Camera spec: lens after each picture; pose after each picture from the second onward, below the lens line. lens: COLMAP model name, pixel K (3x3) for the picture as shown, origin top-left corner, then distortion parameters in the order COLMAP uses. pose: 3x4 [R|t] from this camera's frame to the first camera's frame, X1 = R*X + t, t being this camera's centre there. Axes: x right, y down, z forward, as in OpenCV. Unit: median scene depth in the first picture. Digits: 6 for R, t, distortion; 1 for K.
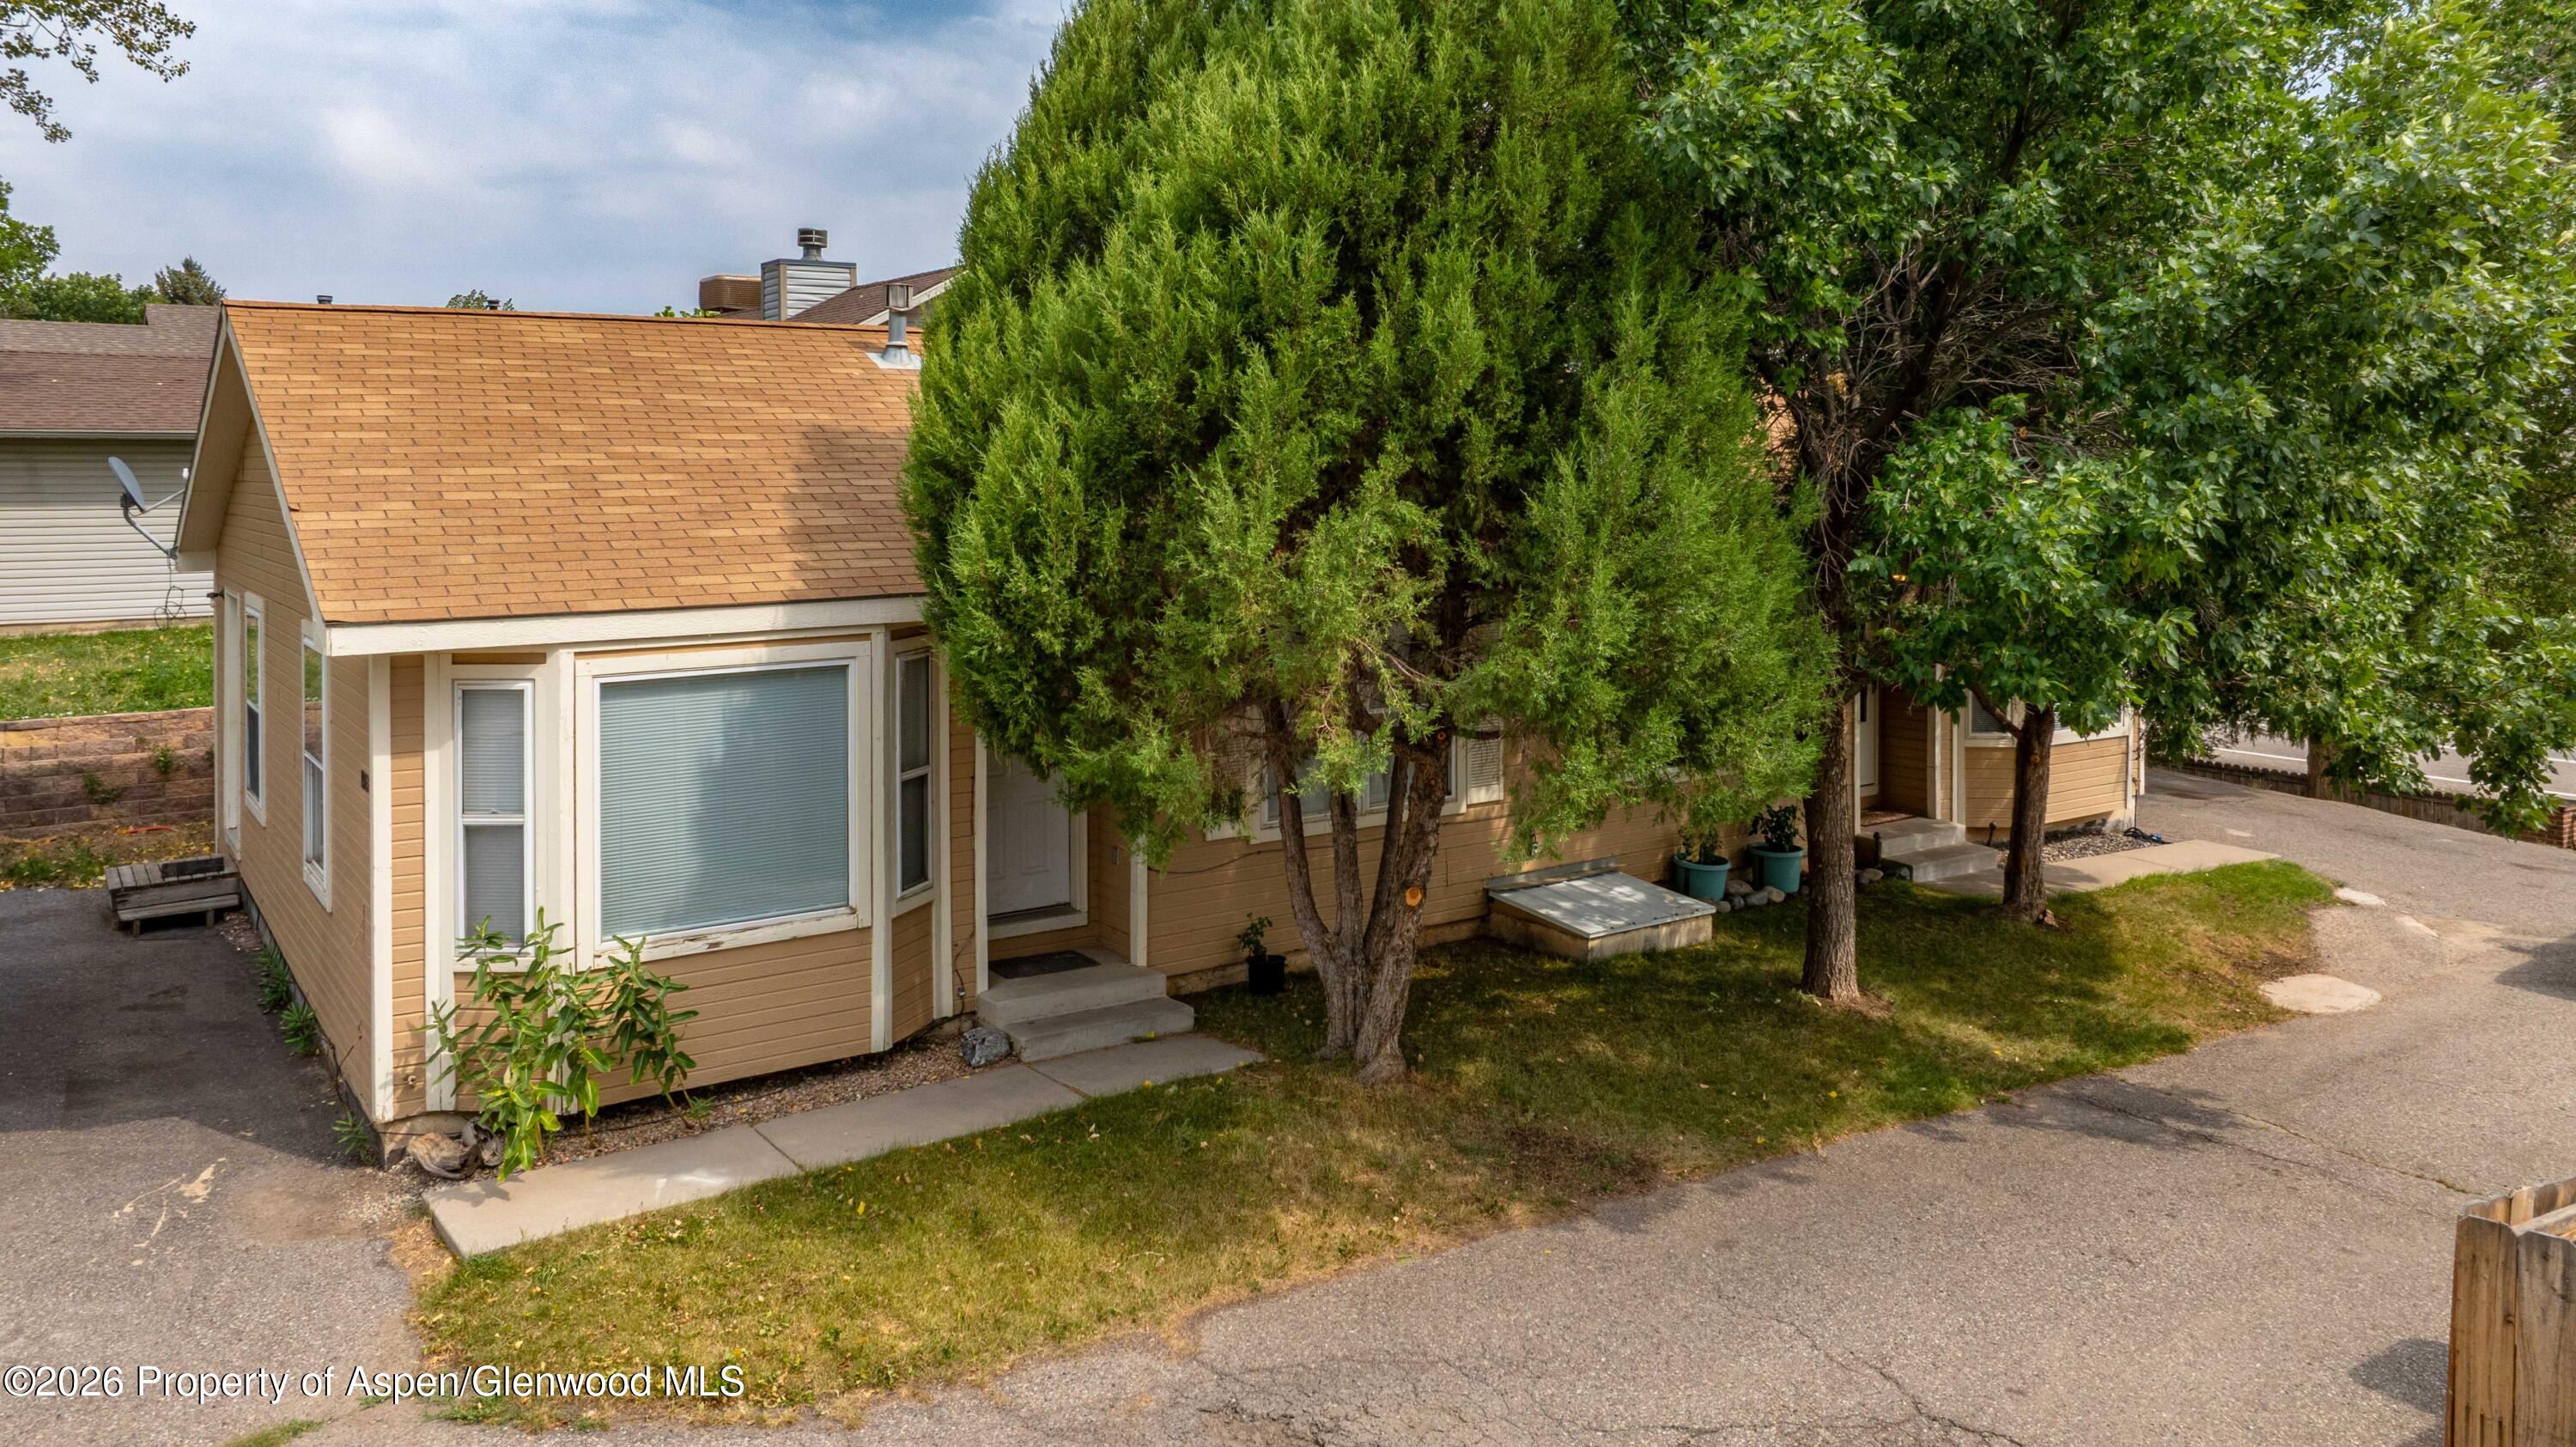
lens RADIAL K [[1893.3, 0, 1284.1], [0, 1893.3, 403.5], [0, 0, 1]] dist [-0.029431, -0.000137]
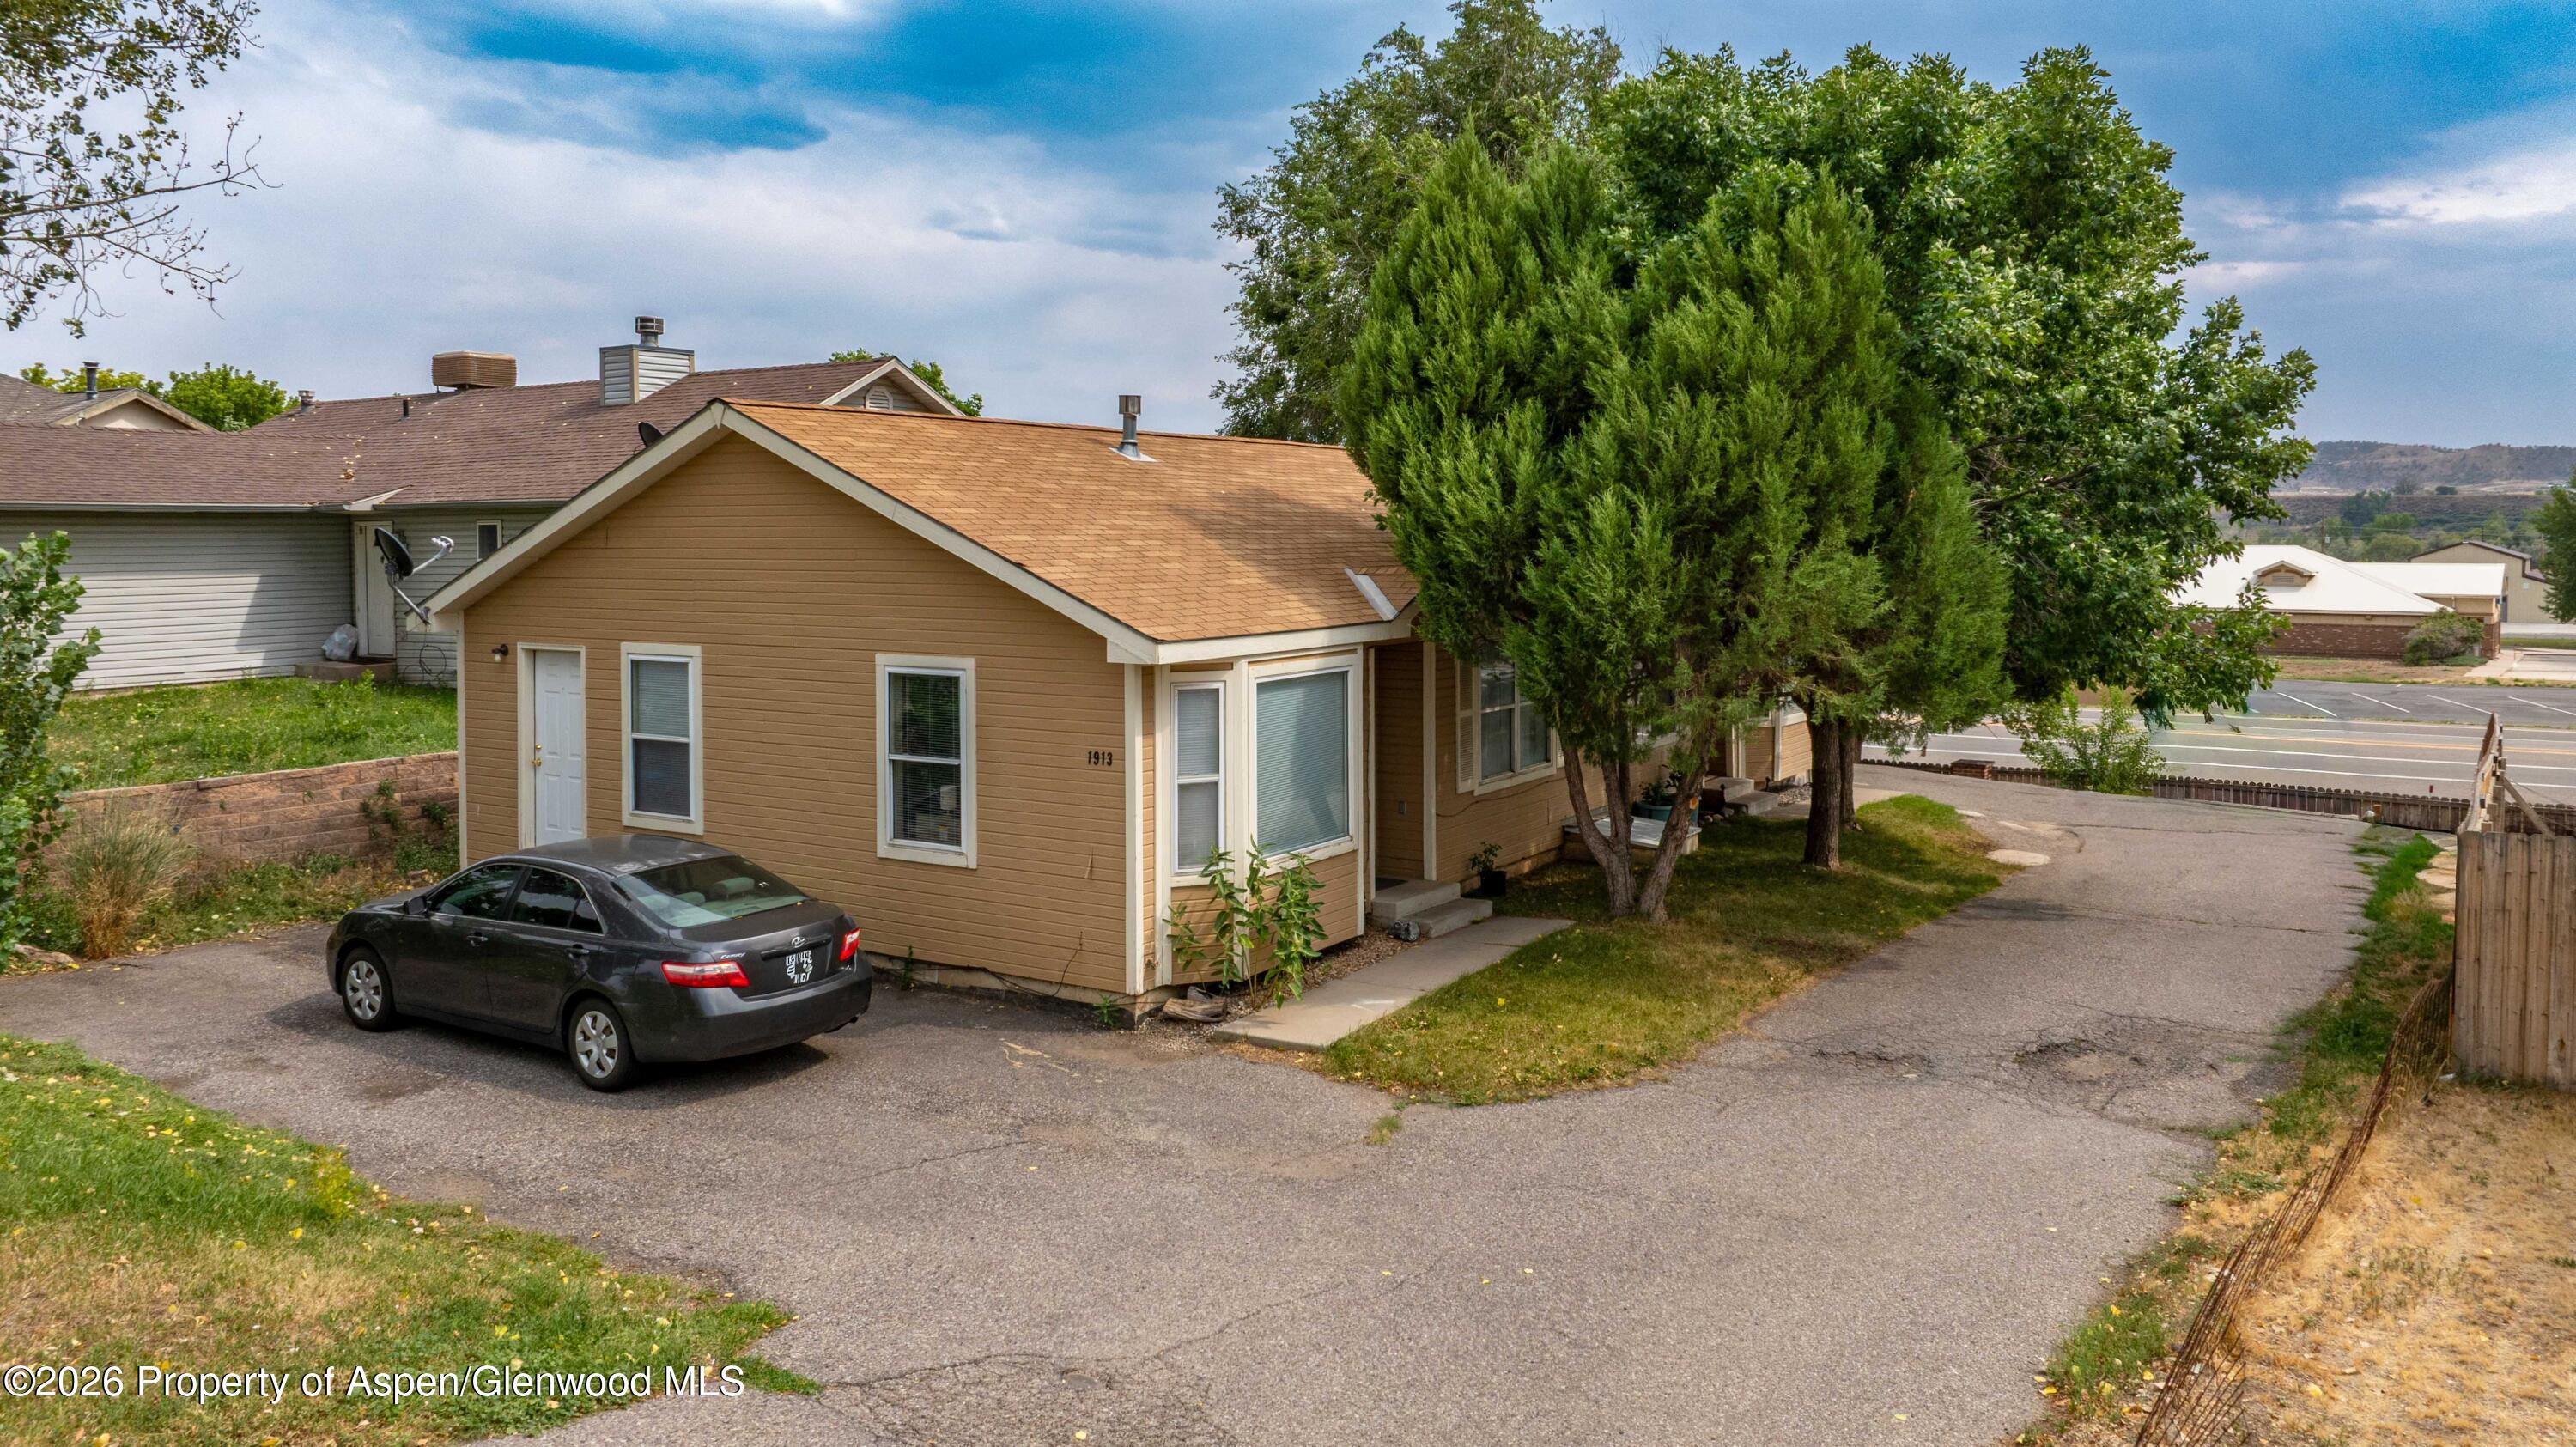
lens RADIAL K [[1890.9, 0, 1287.2], [0, 1890.9, 589.5], [0, 0, 1]] dist [-0.041681, -0.000182]
pose [[0.924041, -0.010071, 0.382161, -0.888361], [-0.011744, 0.998433, 0.054709, -0.002948], [-0.382113, -0.055041, 0.922475, -0.341111]]
